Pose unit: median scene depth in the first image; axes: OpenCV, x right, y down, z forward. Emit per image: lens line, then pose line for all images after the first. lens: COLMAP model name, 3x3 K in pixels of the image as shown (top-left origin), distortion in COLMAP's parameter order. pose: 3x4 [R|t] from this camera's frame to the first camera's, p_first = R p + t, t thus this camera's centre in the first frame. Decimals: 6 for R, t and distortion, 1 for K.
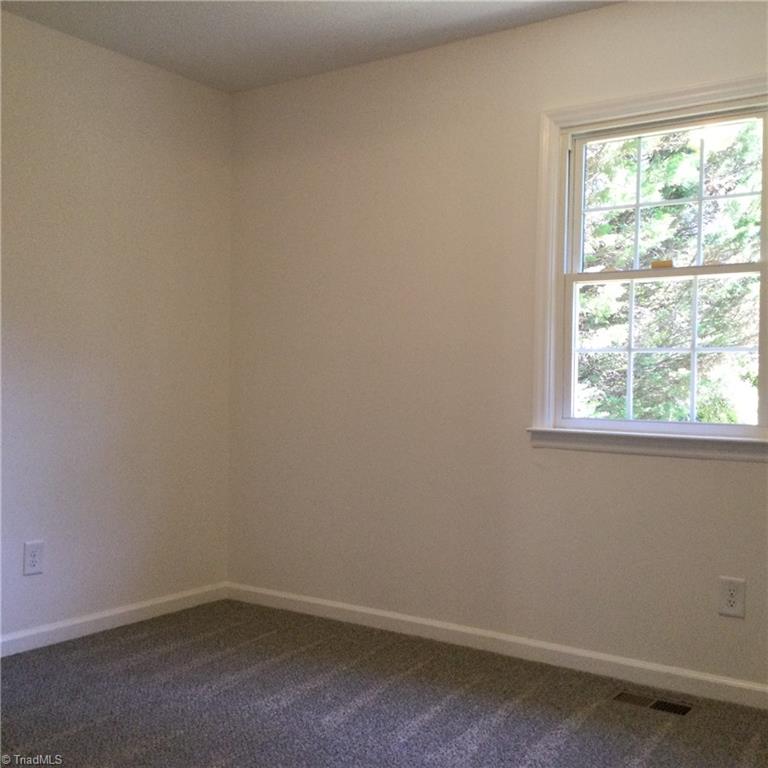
lens RADIAL K [[900.4, 0, 386.0], [0, 900.4, 381.4], [0, 0, 1]] dist [0.057306, 0.000000]
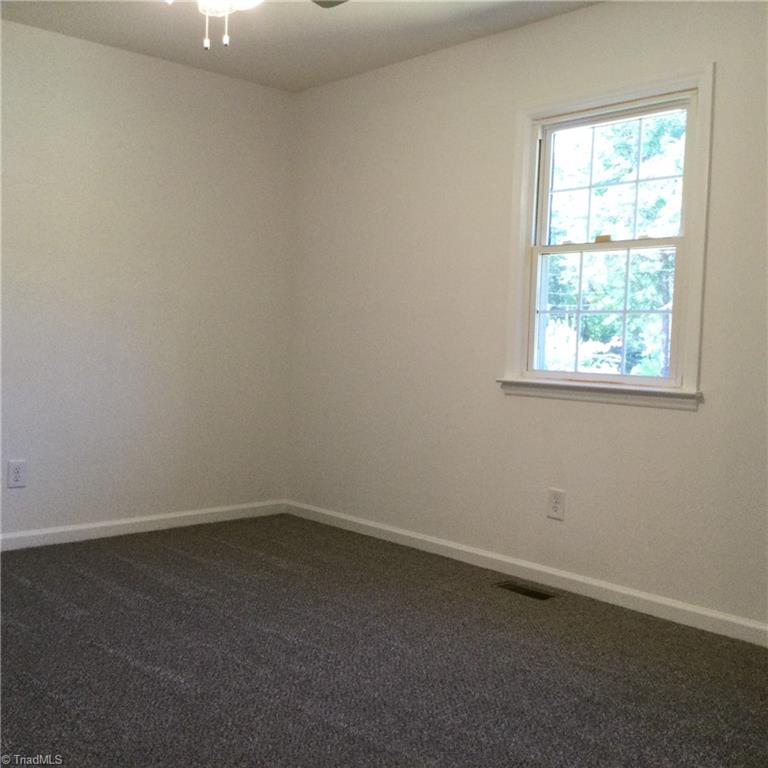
lens RADIAL K [[900.4, 0, 383.1], [0, 900.4, 385.5], [0, 0, 1]] dist [0.057306, 0.000000]
pose [[0.974252, 0.027735, -0.223749, 0.275013], [-0.016827, 0.998582, 0.050514, 0.004547], [0.224833, -0.045448, 0.973337, -0.187134]]
